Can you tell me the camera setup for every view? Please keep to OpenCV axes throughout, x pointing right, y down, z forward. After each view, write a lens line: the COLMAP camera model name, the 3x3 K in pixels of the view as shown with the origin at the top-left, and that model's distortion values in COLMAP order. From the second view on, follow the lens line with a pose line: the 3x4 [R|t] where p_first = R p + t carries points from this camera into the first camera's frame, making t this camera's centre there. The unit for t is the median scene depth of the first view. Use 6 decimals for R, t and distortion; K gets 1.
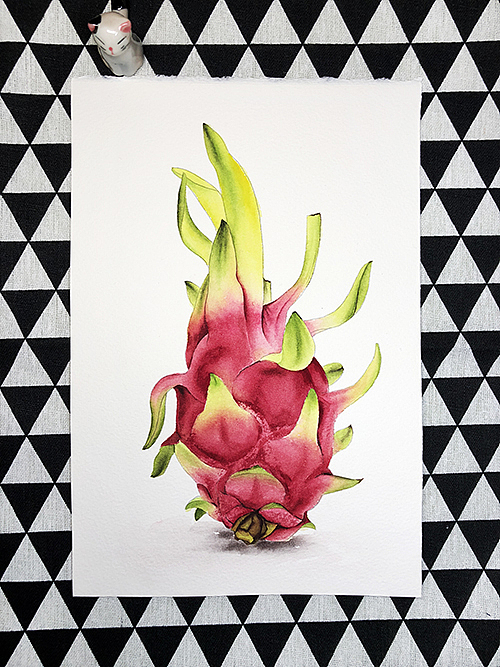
lens RADIAL K [[547.6, 0, 249.0], [0, 547.6, 339.6], [0, 0, 1]] dist [0.007596, -0.033468]
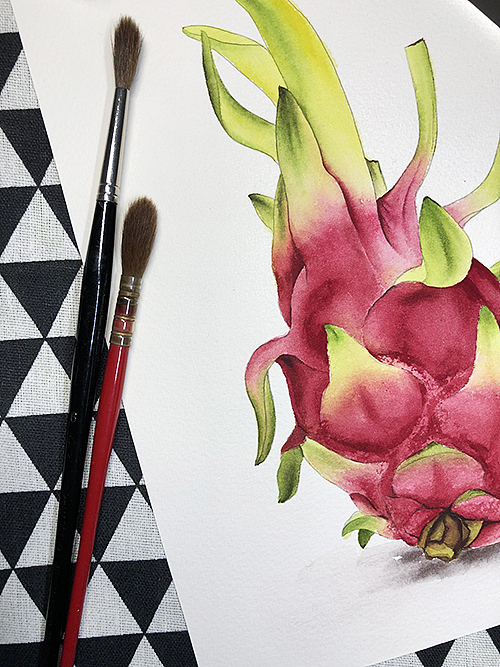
lens RADIAL K [[547.6, 0, 248.0], [0, 547.6, 337.5], [0, 0, 1]] dist [0.007596, -0.033468]
pose [[0.949947, -0.251339, -0.185550, -0.039897], [0.267509, 0.961183, 0.067565, 0.008651], [0.161366, -0.113820, 0.980309, 0.346522]]
